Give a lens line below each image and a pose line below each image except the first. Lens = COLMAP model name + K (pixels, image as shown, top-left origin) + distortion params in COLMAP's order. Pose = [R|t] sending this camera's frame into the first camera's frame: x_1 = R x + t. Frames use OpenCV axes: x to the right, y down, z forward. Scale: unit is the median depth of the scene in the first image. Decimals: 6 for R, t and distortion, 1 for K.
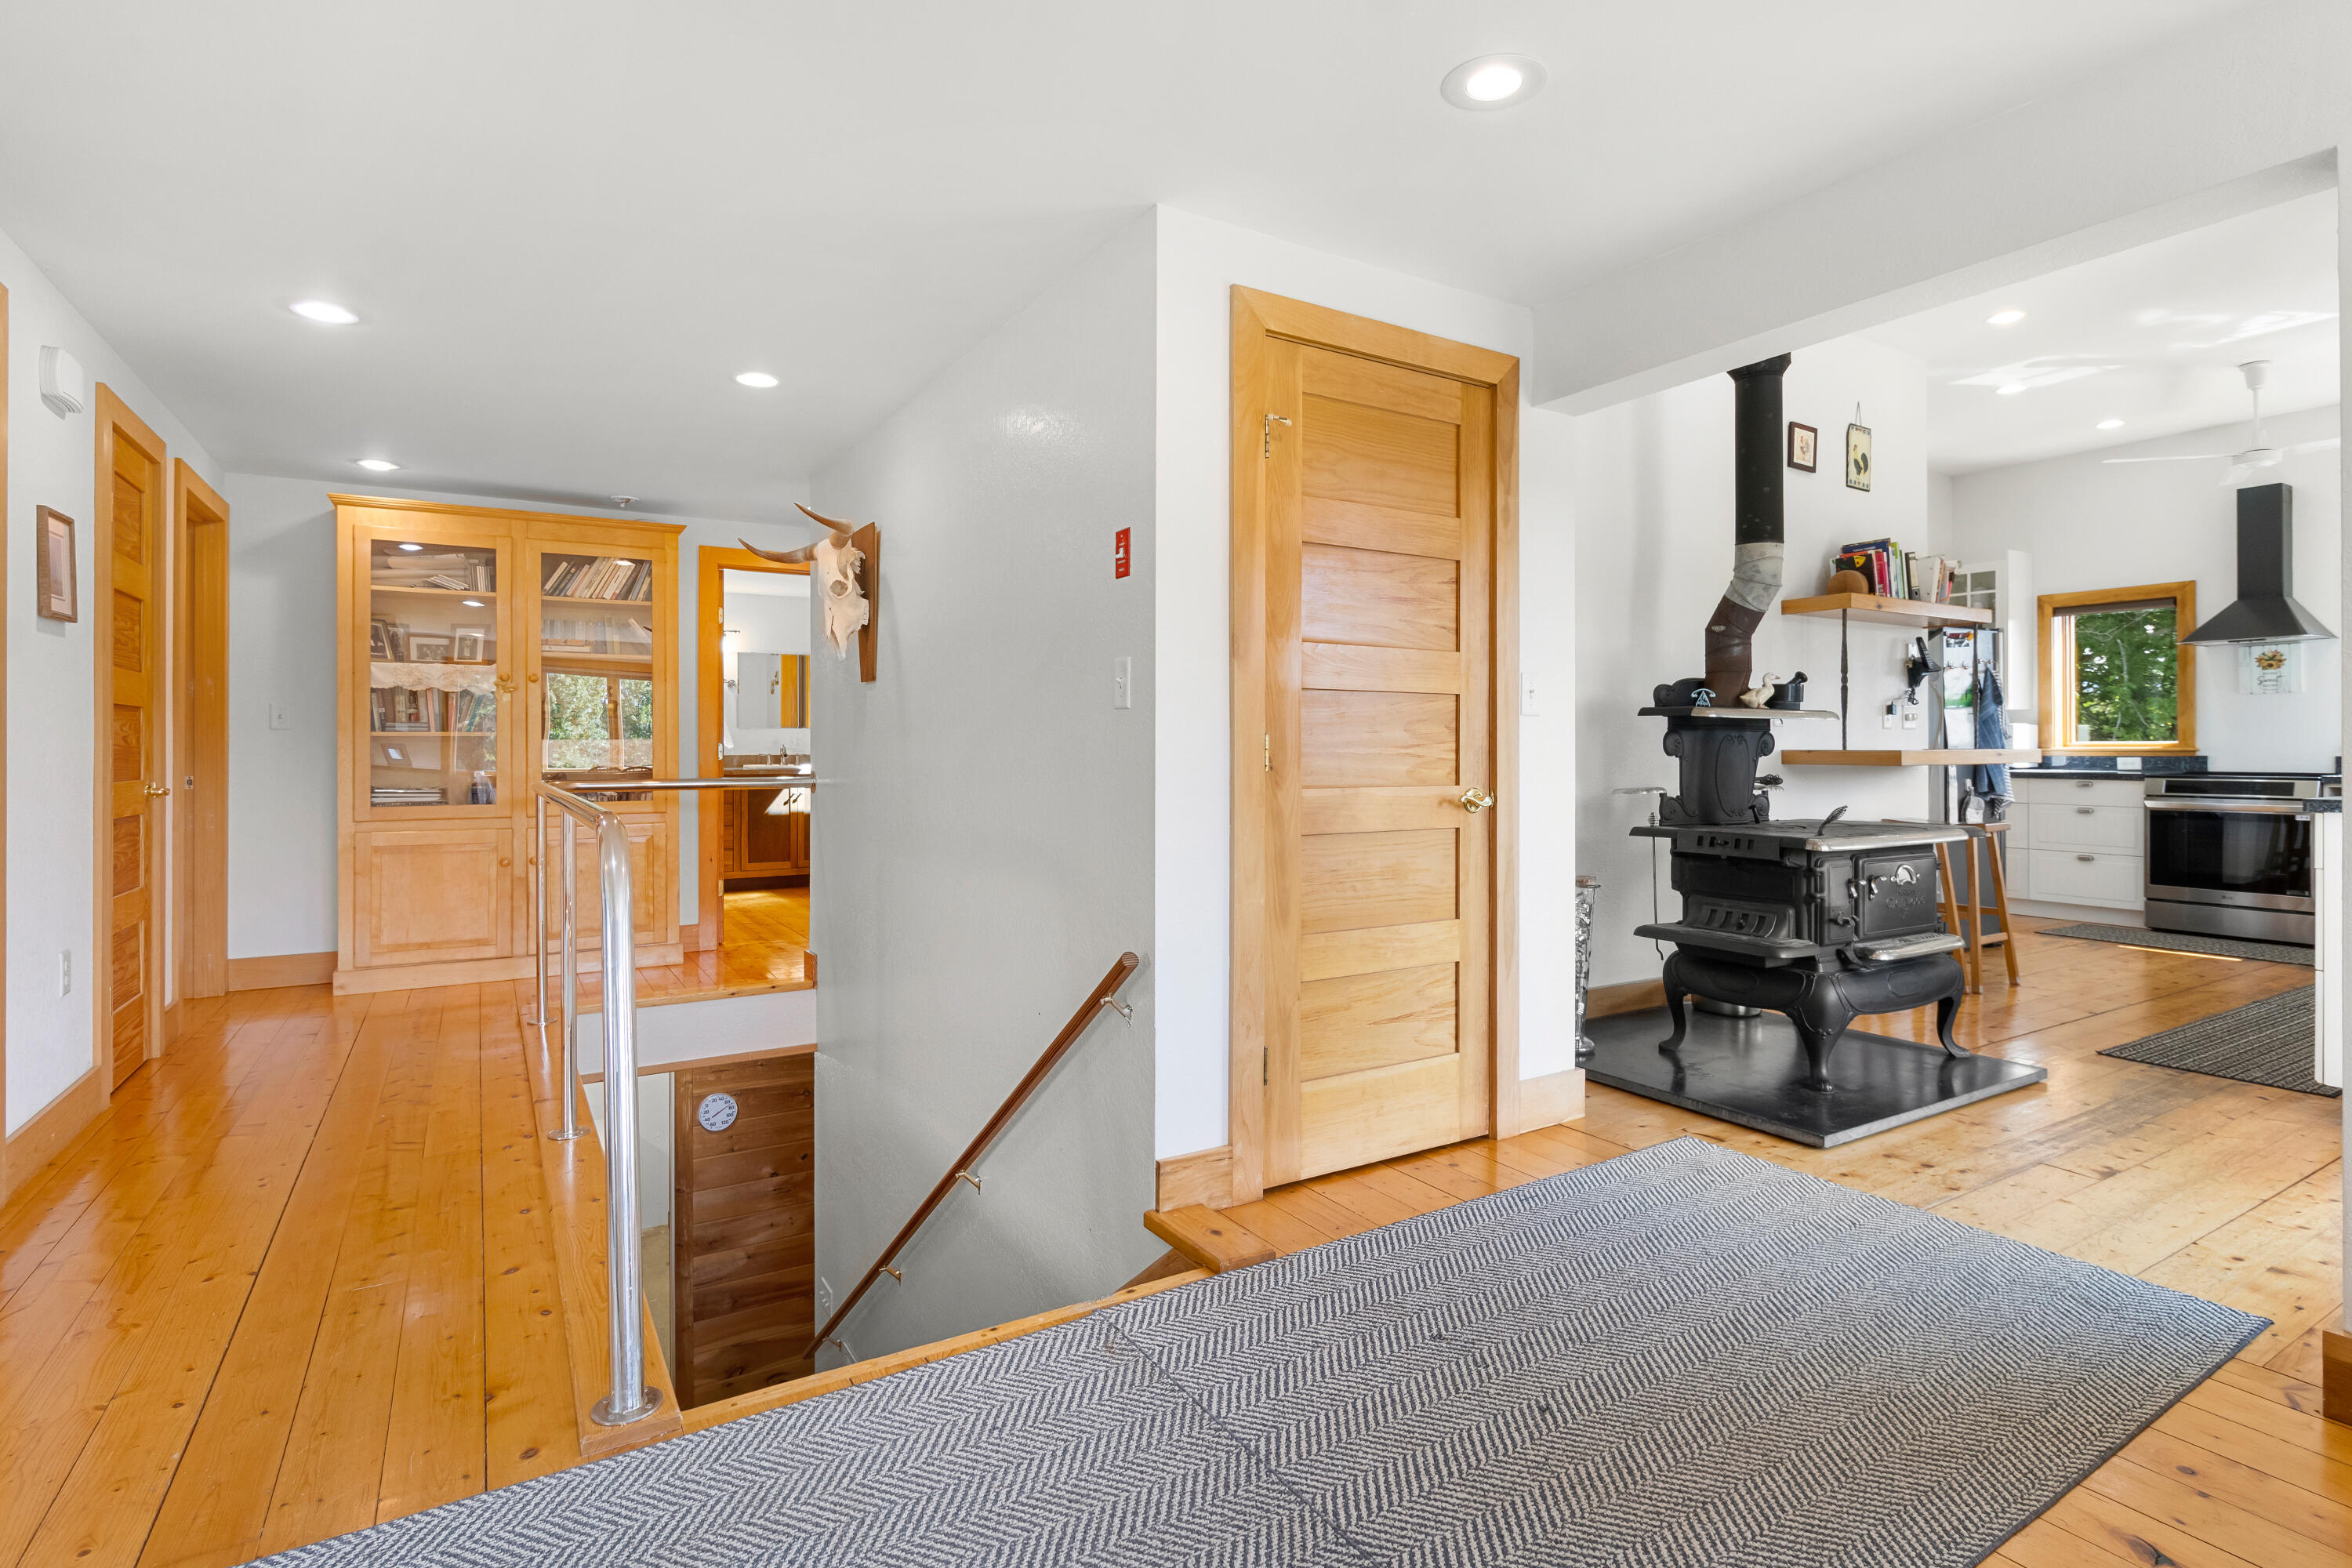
lens RADIAL K [[1171.8, 0, 1171.7], [0, 1171.8, 747.4], [0, 0, 1]] dist [-0.002206, -0.001799]
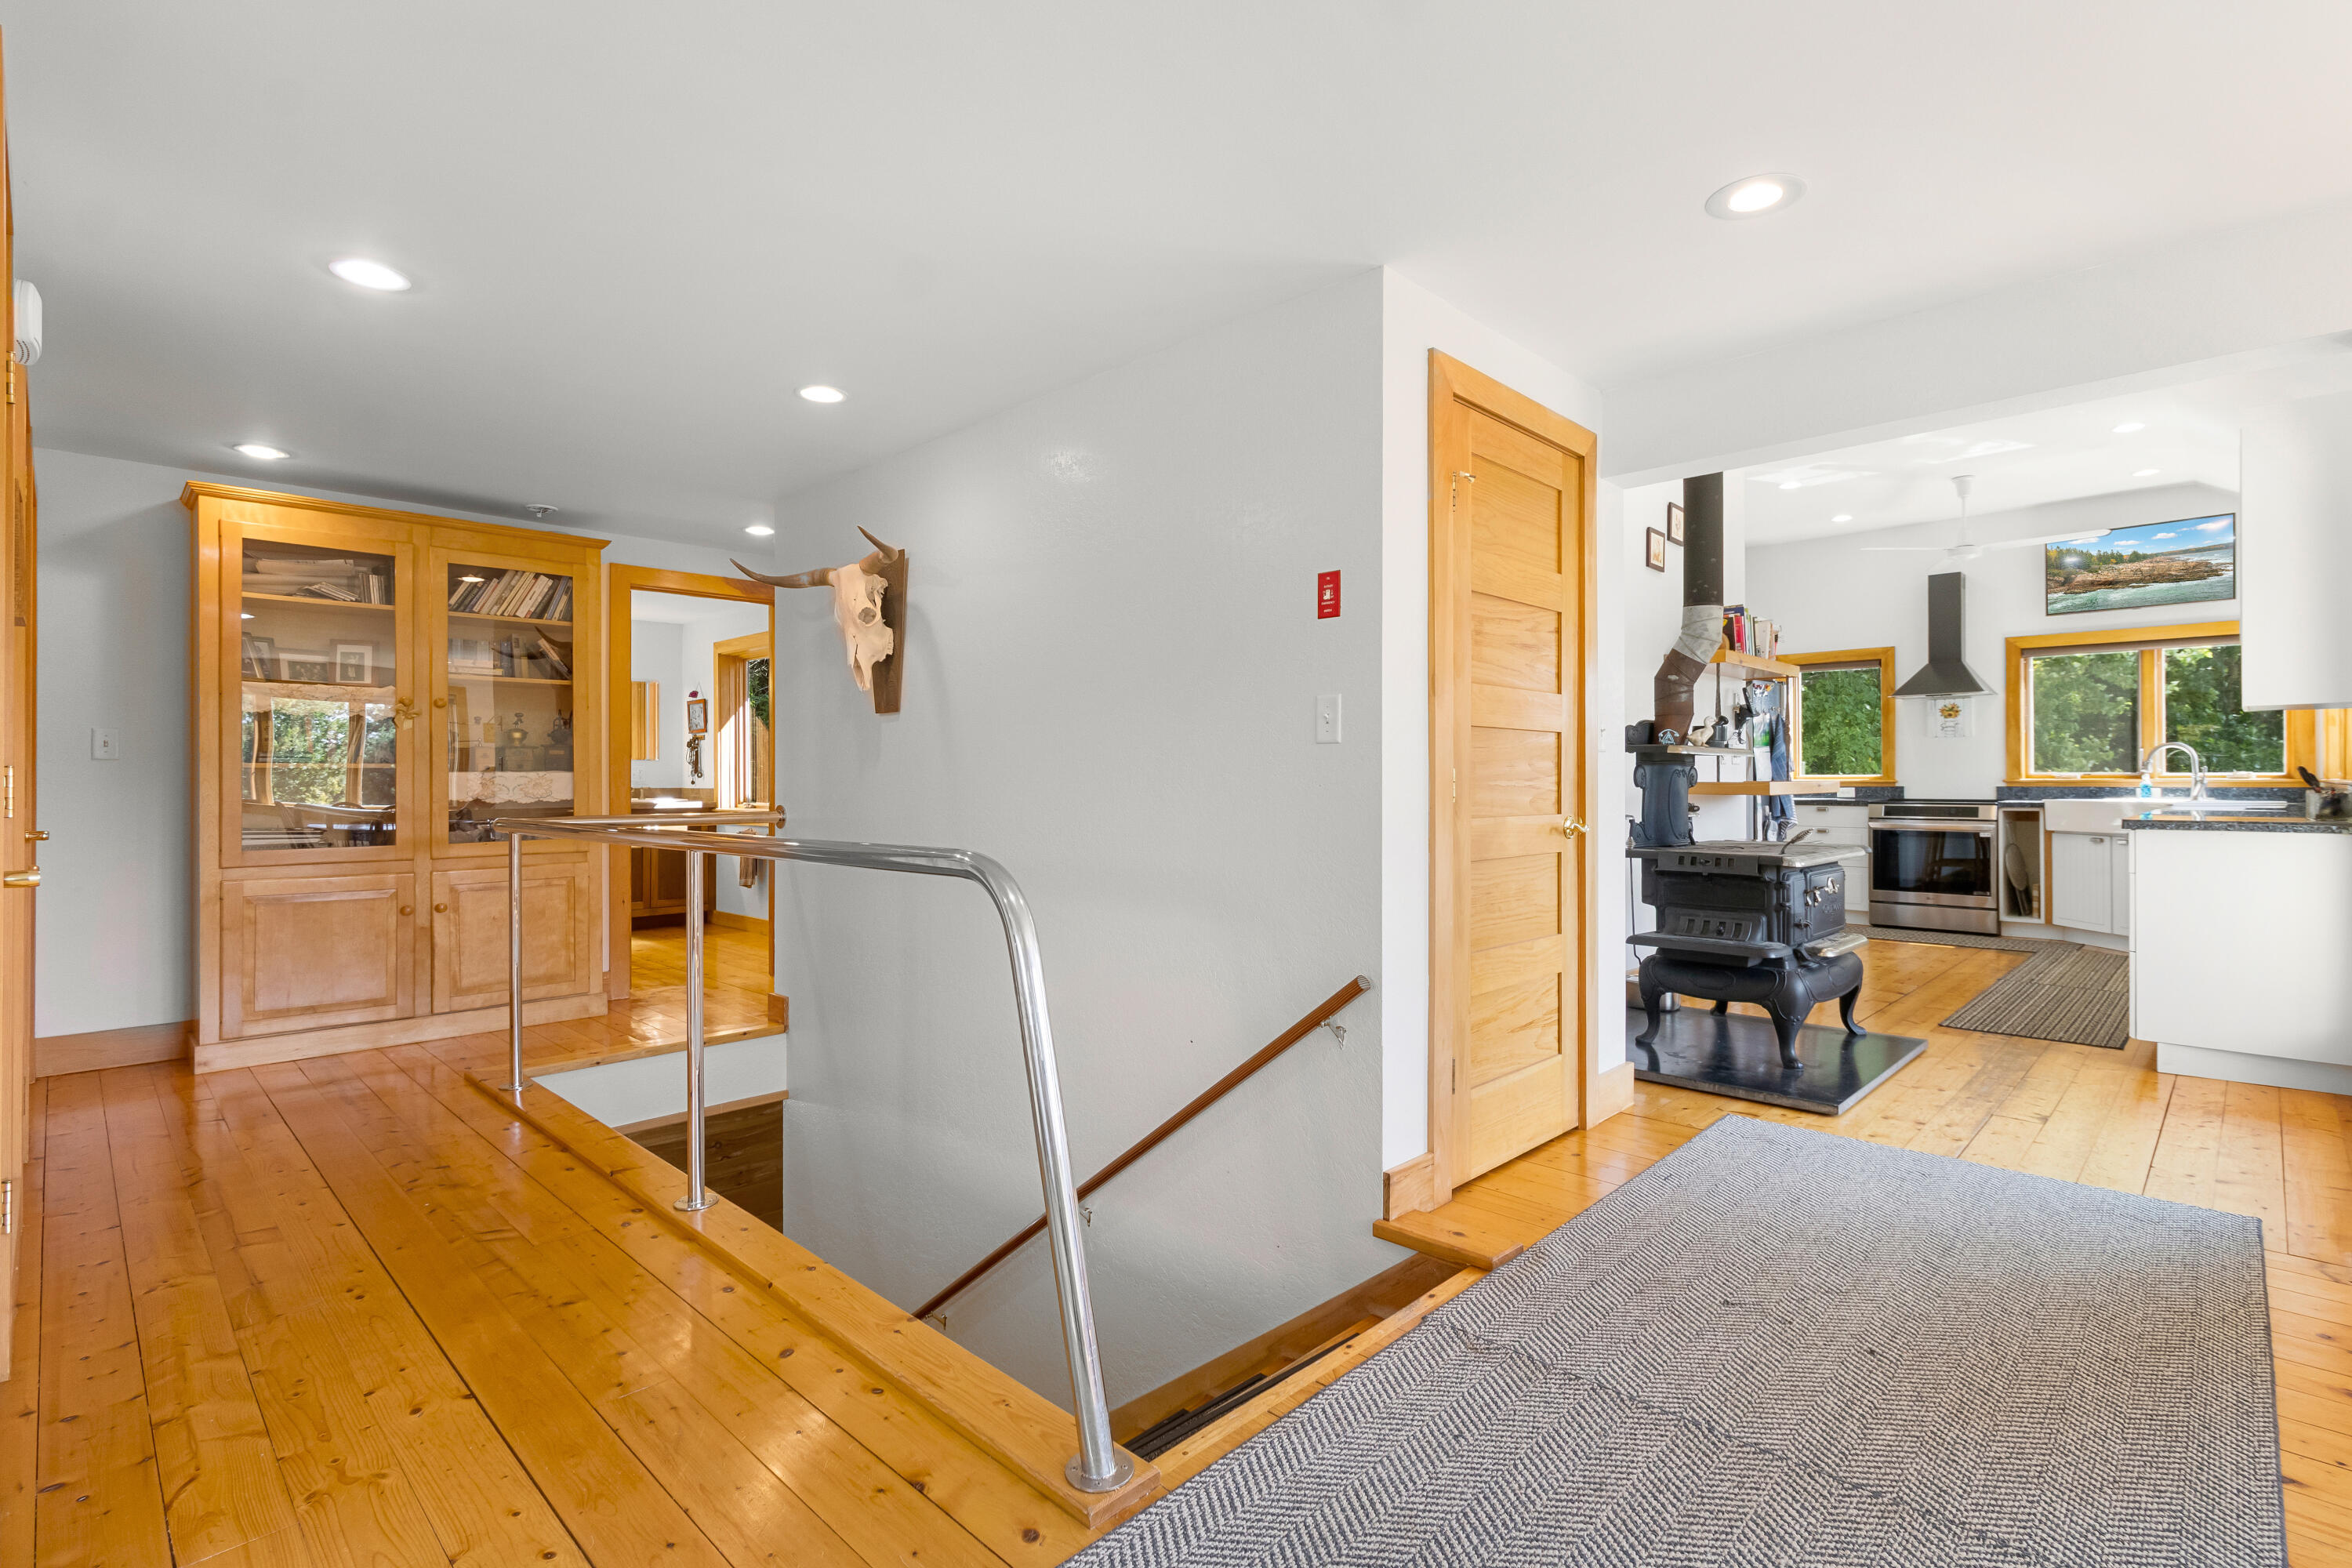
lens RADIAL K [[1120.3, 0, 1180.3], [0, 1120.3, 778.4], [0, 0, 1]] dist [0.002022, 0.000063]
pose [[0.968633, -0.000424, 0.248496, -0.260754], [0.000817, 0.999999, -0.001479, -0.000124], [-0.248495, 0.001636, 0.968632, 0.040222]]
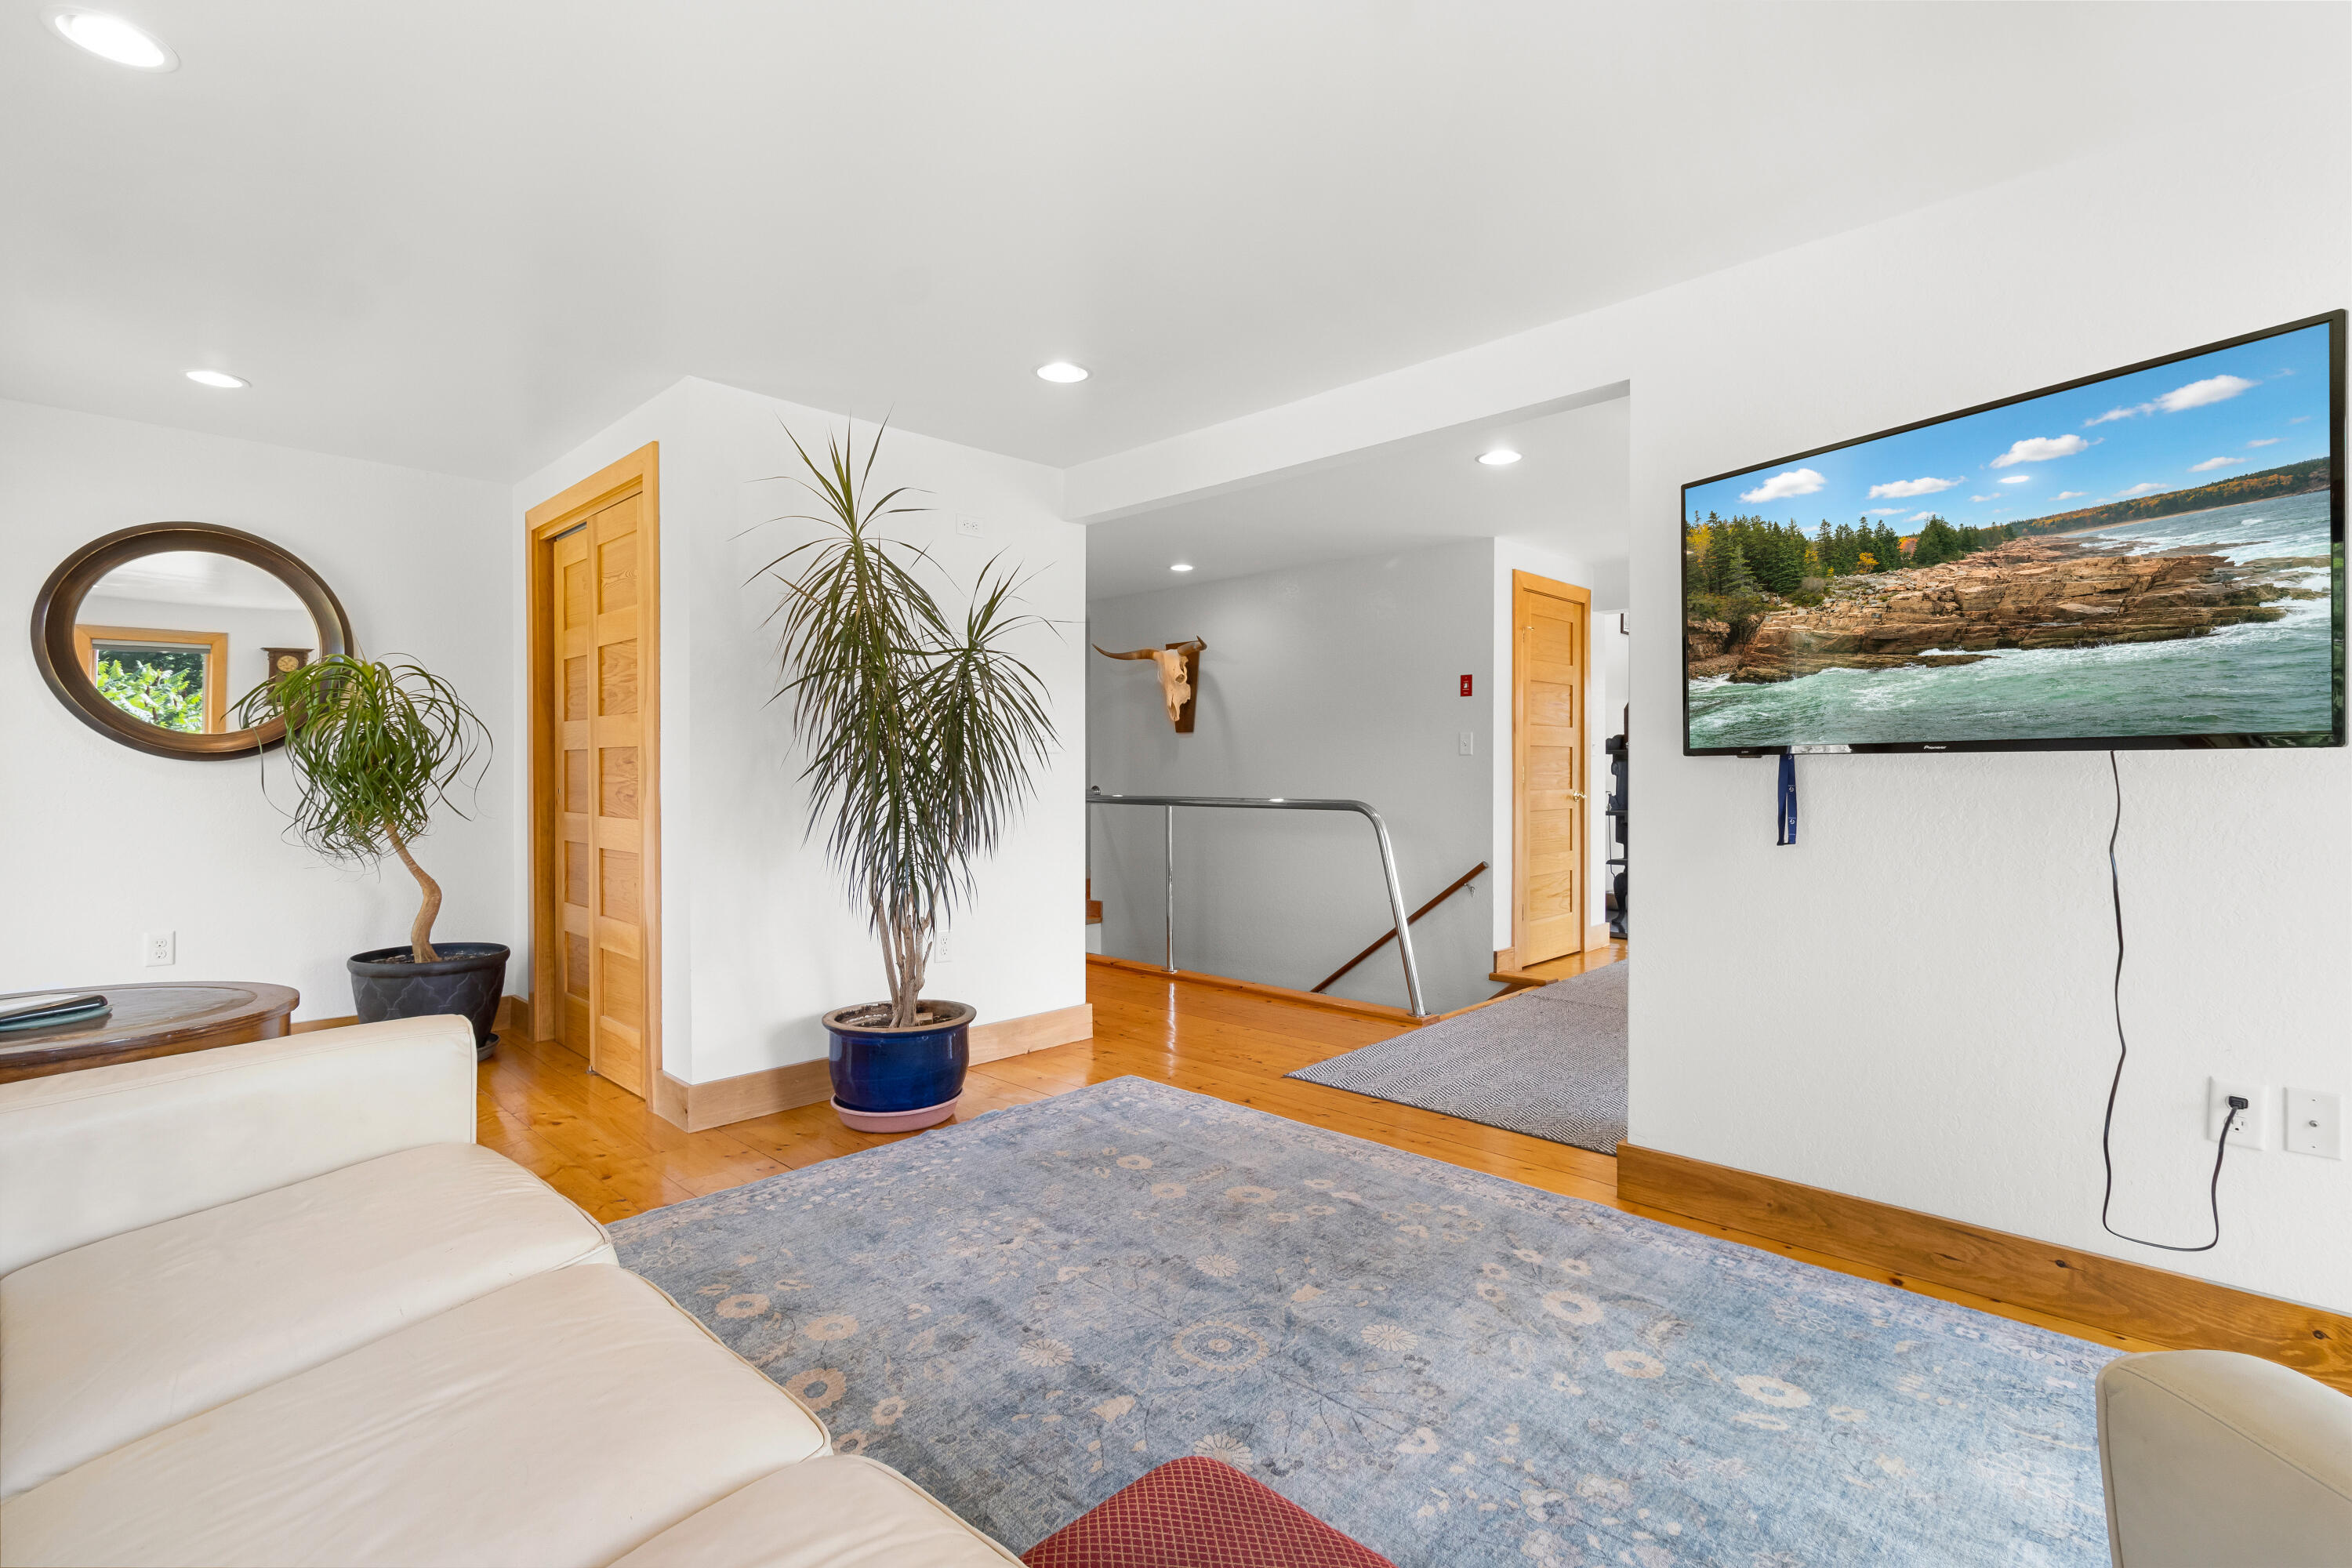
lens RADIAL K [[1093.5, 0, 1180.5], [0, 1093.5, 776.4], [0, 0, 1]] dist [0.000352, -0.000058]
pose [[0.967789, -0.004807, 0.251718, -0.681486], [0.002346, 0.999946, 0.010075, -0.009136], [-0.251753, -0.009160, 0.967748, -0.548934]]
